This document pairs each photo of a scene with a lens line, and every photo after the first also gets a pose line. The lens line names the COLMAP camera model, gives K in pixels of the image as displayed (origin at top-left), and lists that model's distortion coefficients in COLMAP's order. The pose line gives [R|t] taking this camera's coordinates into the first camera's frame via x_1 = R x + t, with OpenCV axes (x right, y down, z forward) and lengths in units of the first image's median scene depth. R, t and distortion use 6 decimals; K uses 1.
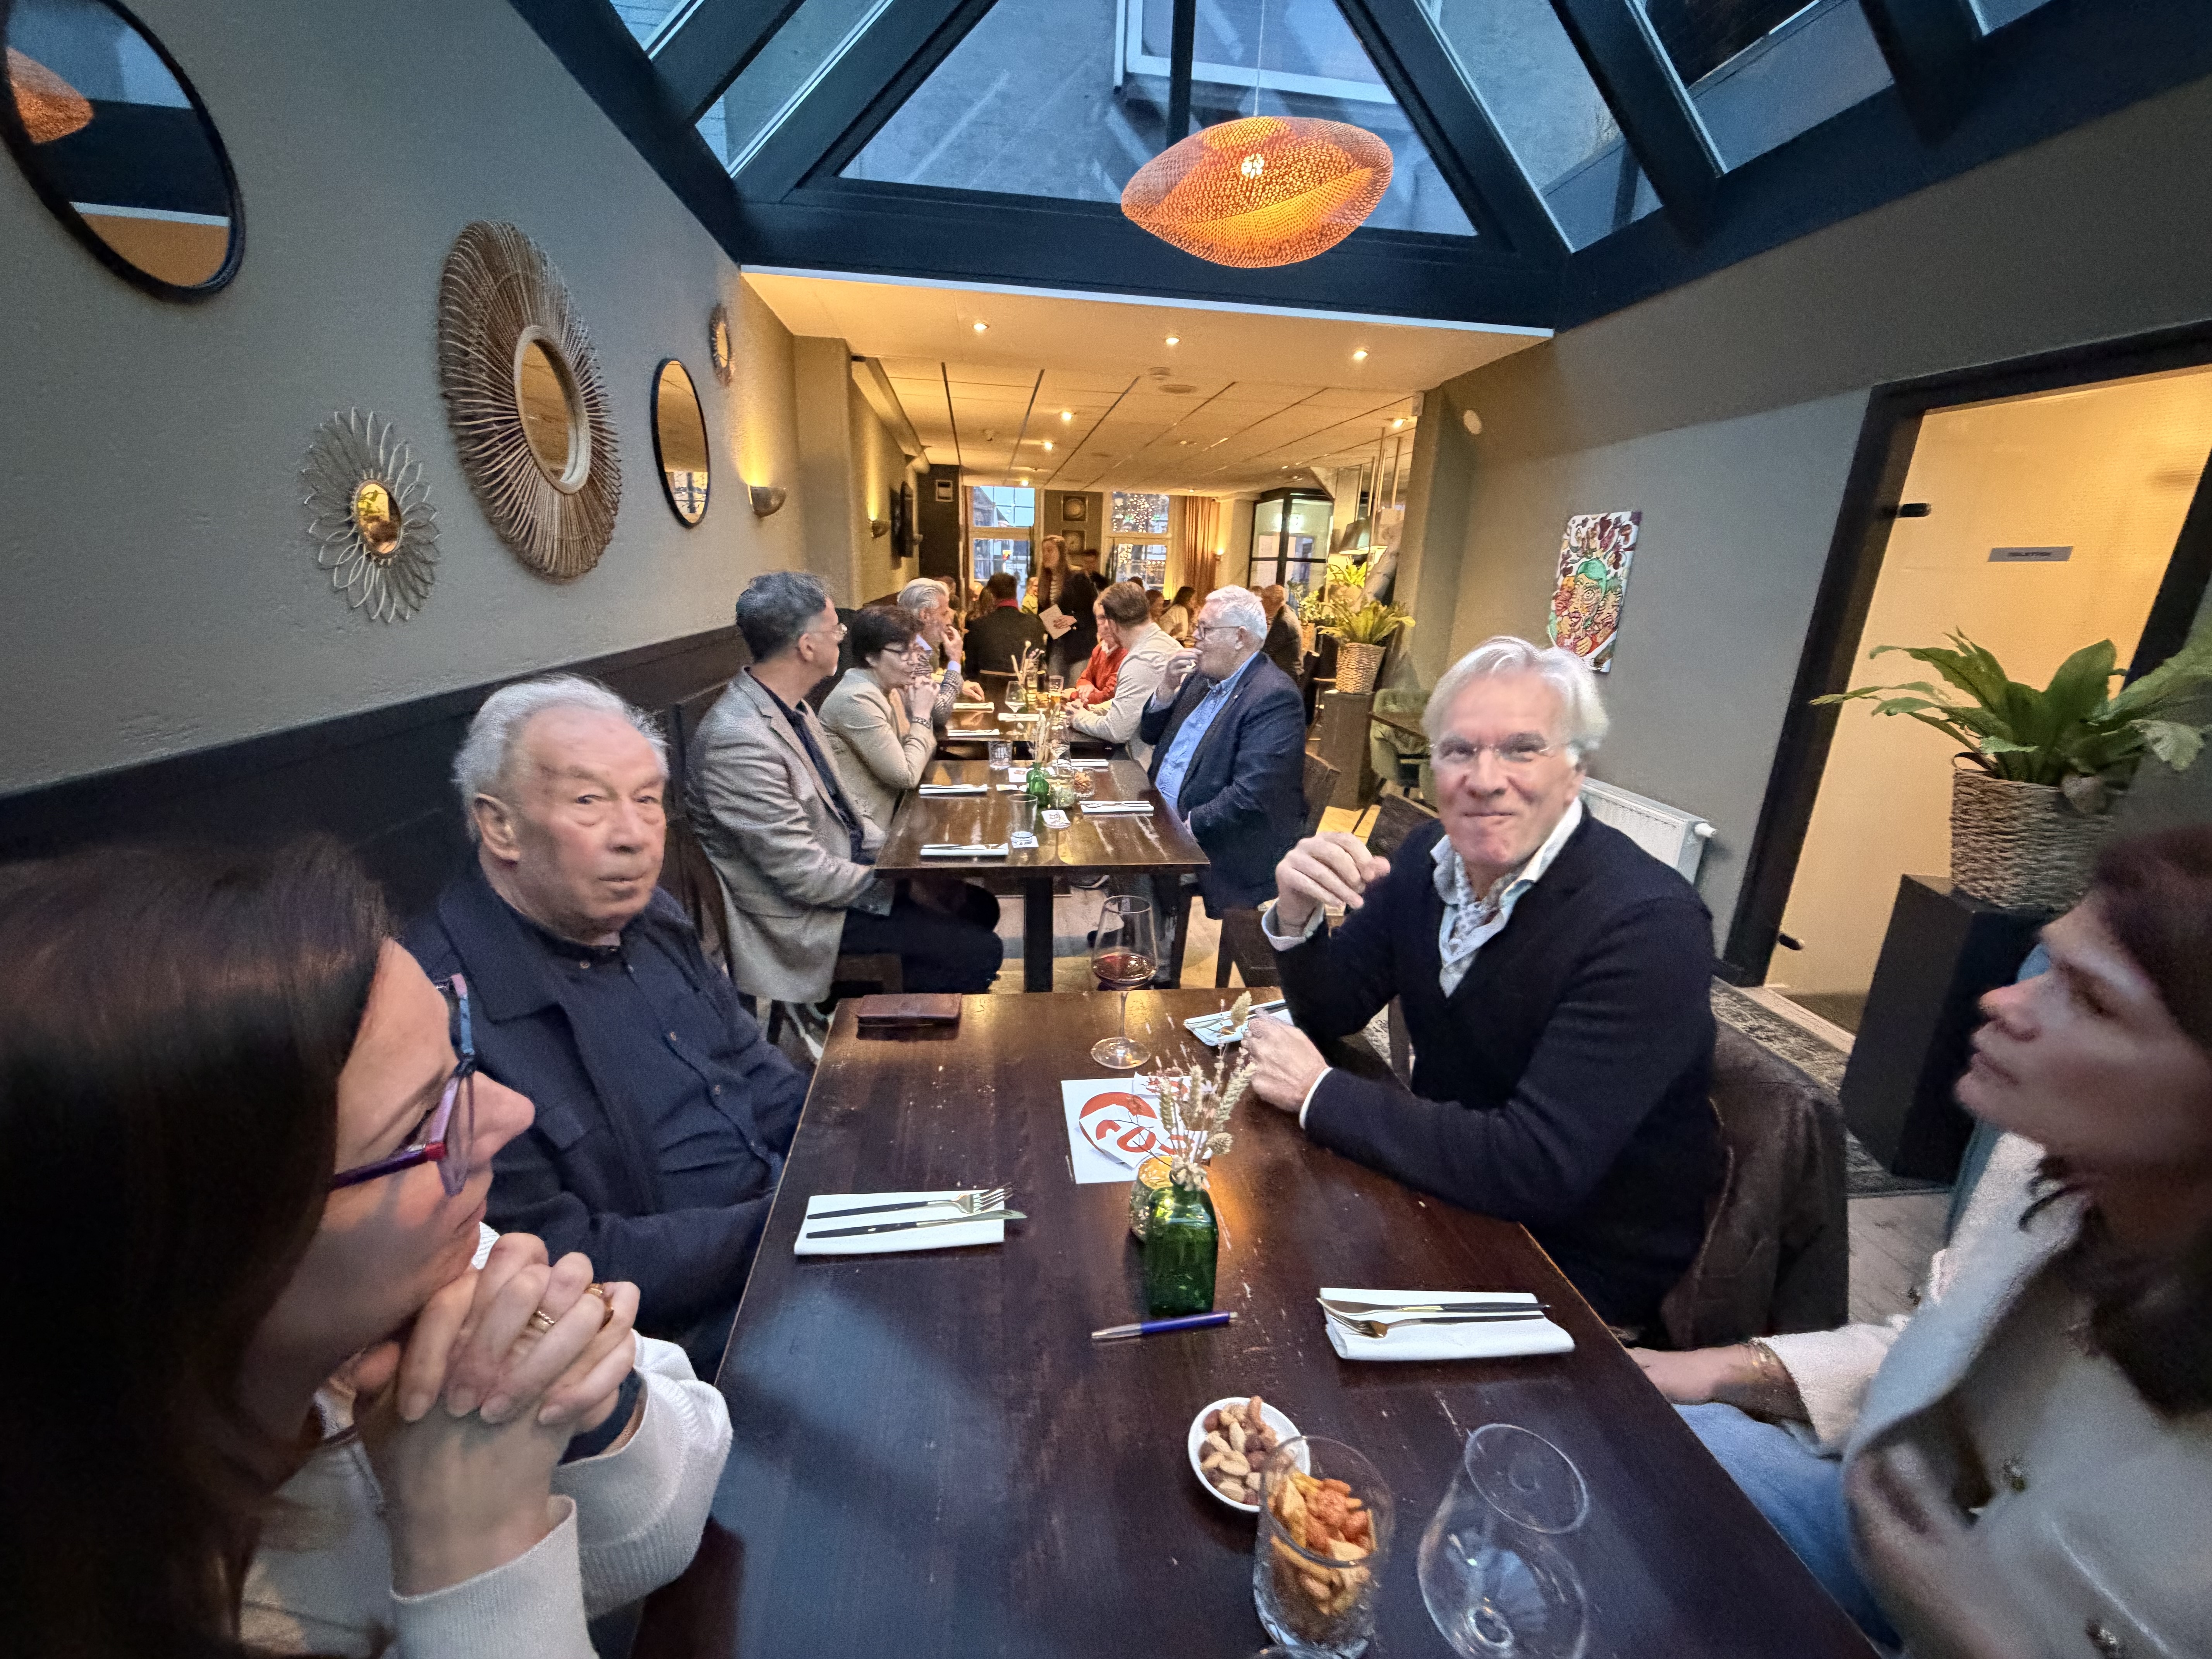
lens RADIAL K [[876.3, 0, 1100.2], [0, 876.3, 832.6], [0, 0, 1]] dist [-0.002400, -0.000215]
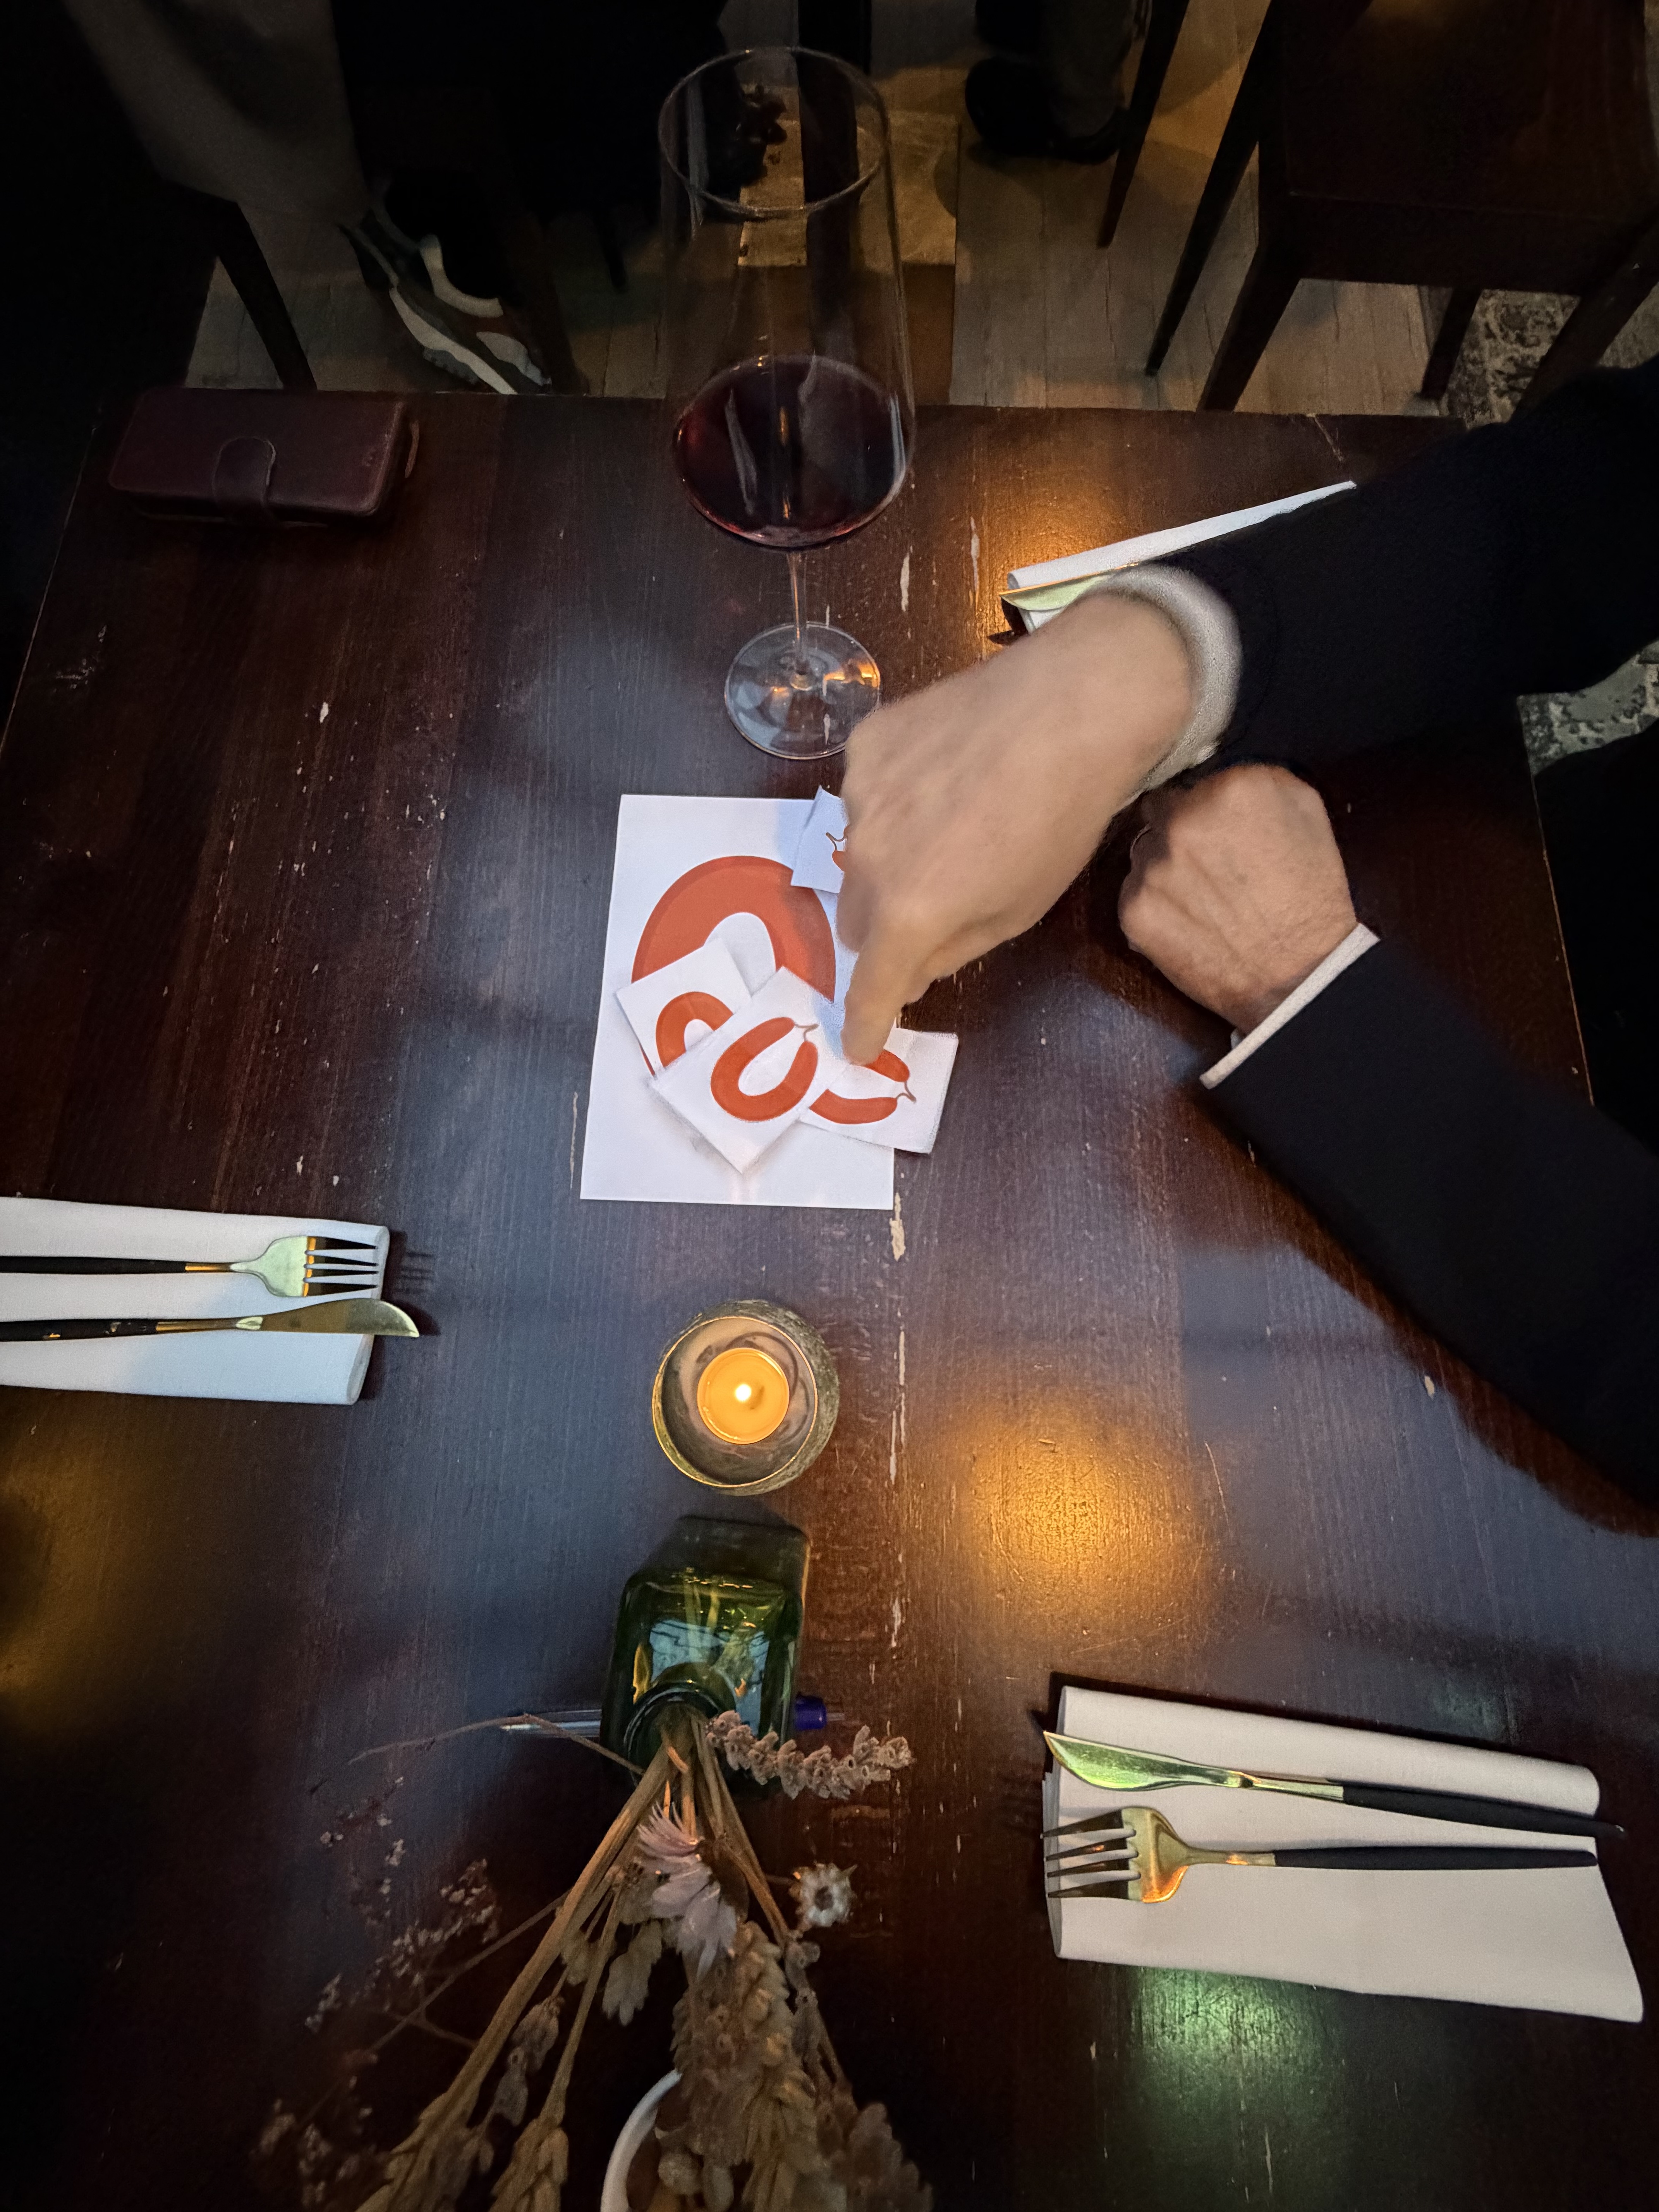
lens RADIAL K [[876.3, 0, 841.5], [0, 876.3, 1111.1], [0, 0, 1]] dist [-0.002400, -0.000215]
pose [[0.985132, 0.161496, -0.058595, 0.030176], [-0.026330, 0.478971, 0.877436, 0.007762], [0.169767, -0.862848, 0.476102, 0.244103]]
